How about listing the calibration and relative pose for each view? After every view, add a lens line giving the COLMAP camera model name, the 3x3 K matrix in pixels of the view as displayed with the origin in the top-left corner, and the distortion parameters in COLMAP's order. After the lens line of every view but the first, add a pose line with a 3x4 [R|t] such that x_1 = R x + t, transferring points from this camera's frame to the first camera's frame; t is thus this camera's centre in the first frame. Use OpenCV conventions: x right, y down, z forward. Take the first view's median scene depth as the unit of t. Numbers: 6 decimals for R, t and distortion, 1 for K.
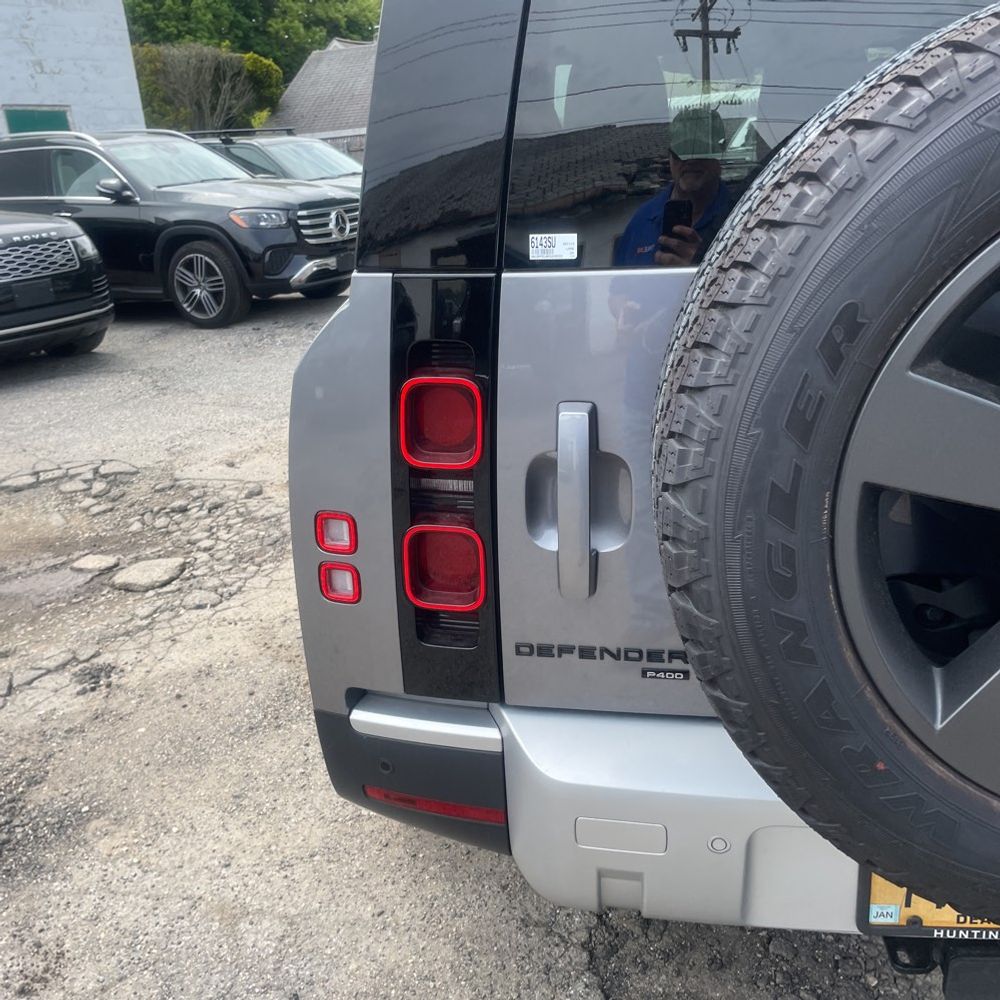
lens RADIAL K [[1021.7, 0, 514.1], [0, 1021.7, 486.1], [0, 0, 1]] dist [0.076798, -0.082251]
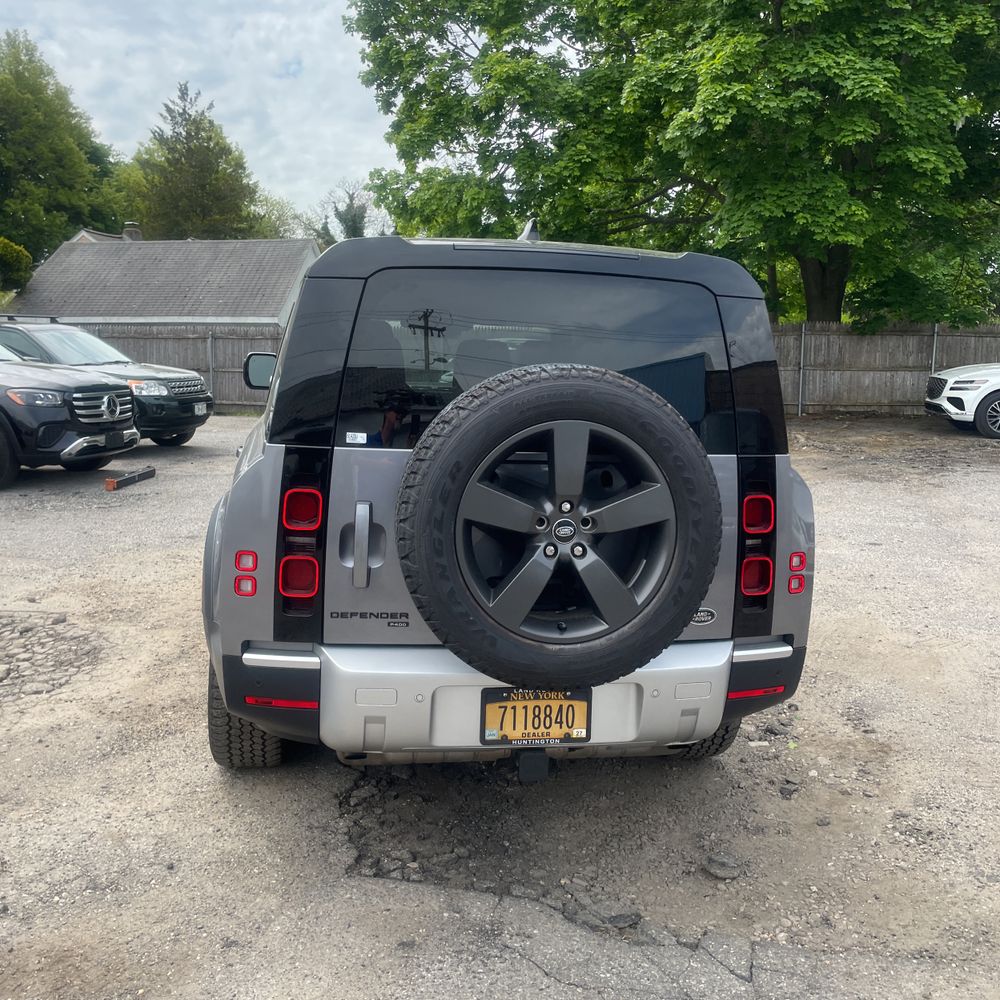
lens RADIAL K [[1038.1, 0, 518.5], [0, 1038.1, 492.6], [0, 0, 1]] dist [0.064364, -0.034338]
pose [[0.966279, 0.045475, 0.253450, -0.070973], [0.001079, 0.983559, -0.180587, 0.115745], [-0.257495, 0.174770, 0.950343, -0.483378]]
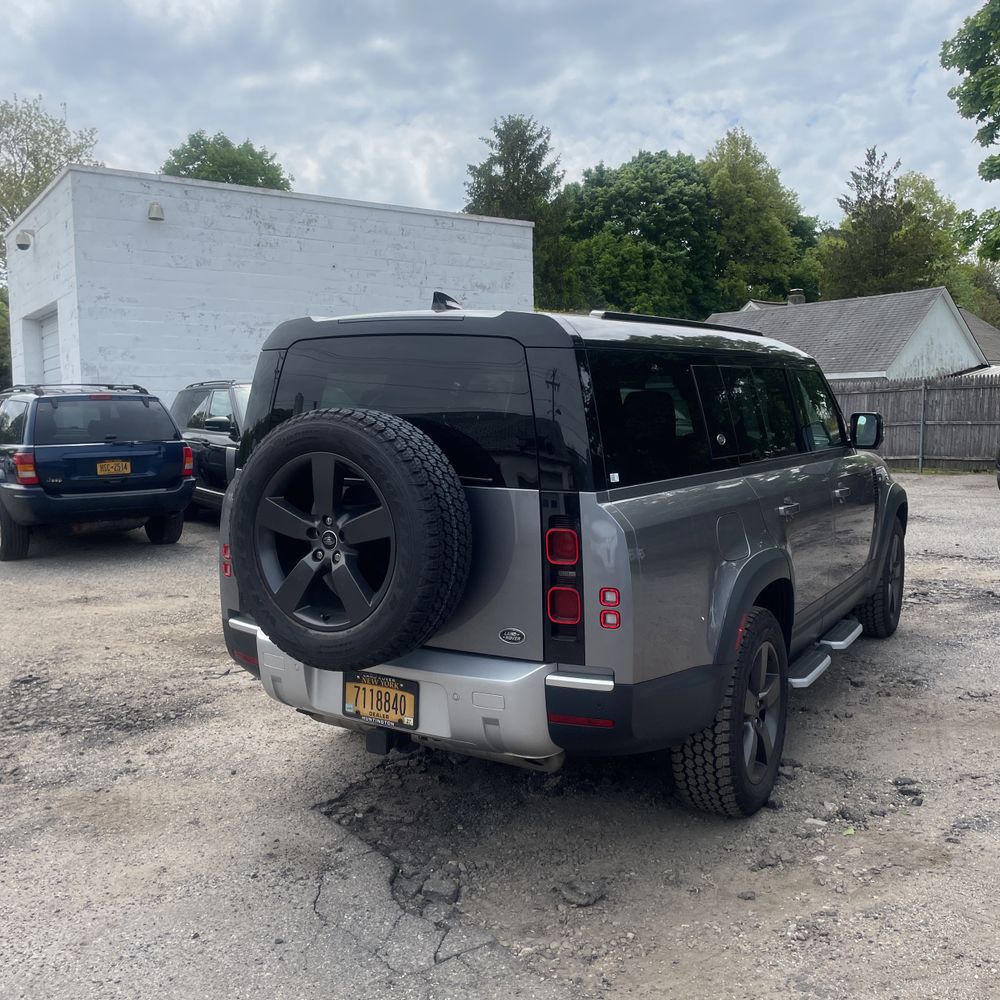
lens RADIAL K [[1033.4, 0, 499.7], [0, 1033.4, 487.5], [0, 0, 1]] dist [0.093862, -0.128637]
pose [[0.898515, 0.094605, -0.428626, 0.710763], [-0.184171, 0.967639, -0.172499, 0.093728], [0.398436, 0.233933, 0.886862, -0.556554]]
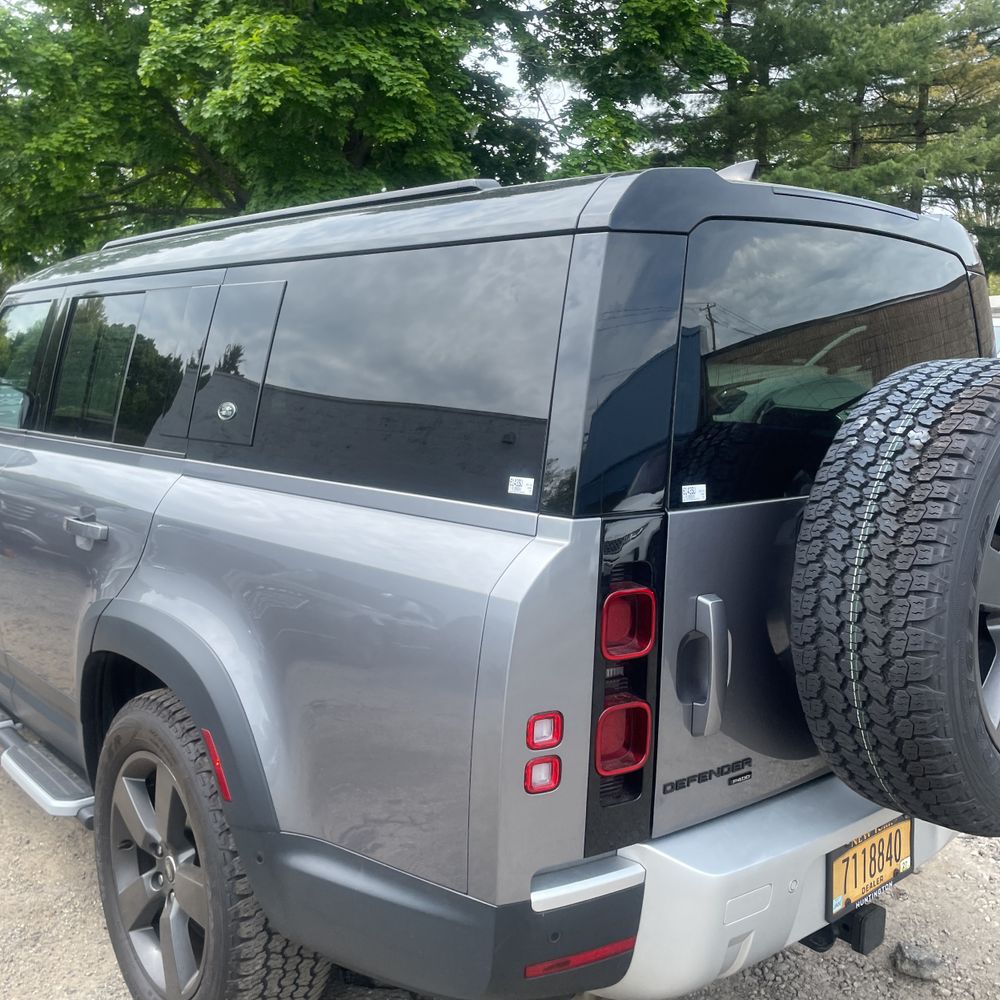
lens RADIAL K [[1022.0, 0, 496.7], [0, 1022.0, 478.7], [0, 0, 1]] dist [0.062028, -0.052514]
pose [[0.702098, -0.035956, 0.711172, -0.410138], [0.191109, 0.971599, -0.139547, -0.032994], [-0.685956, 0.233887, 0.689029, 0.051970]]
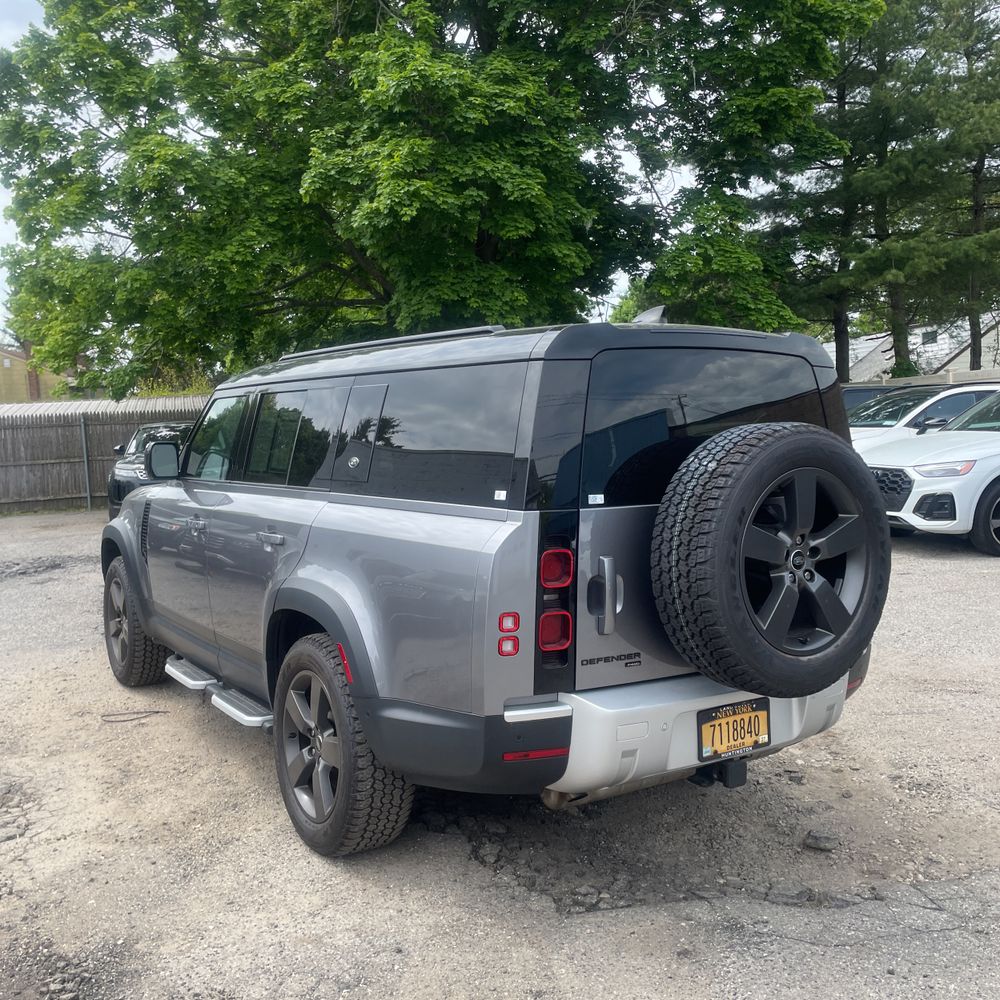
lens RADIAL K [[1033.4, 0, 499.7], [0, 1033.4, 487.5], [0, 0, 1]] dist [0.093862, -0.128637]
pose [[0.793923, -0.001441, 0.608016, -0.617397], [0.171774, 0.959792, -0.222021, 0.102736], [-0.583249, 0.280709, 0.762249, -0.324925]]
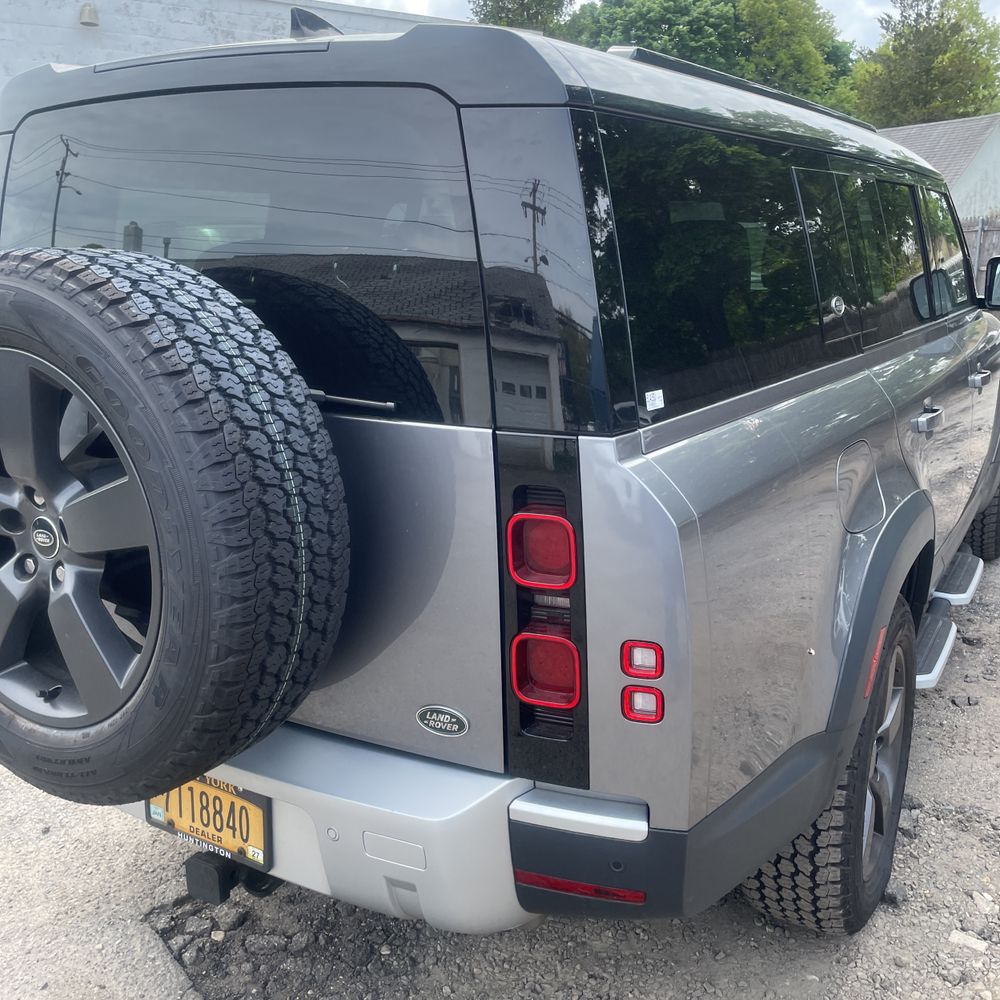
lens RADIAL K [[1021.7, 0, 514.1], [0, 1021.7, 486.1], [0, 0, 1]] dist [0.076798, -0.082251]
pose [[0.898715, 0.151993, -0.411350, 0.525389], [-0.180663, 0.983041, -0.031478, -0.040225], [0.399590, 0.102606, 0.910934, -0.084308]]
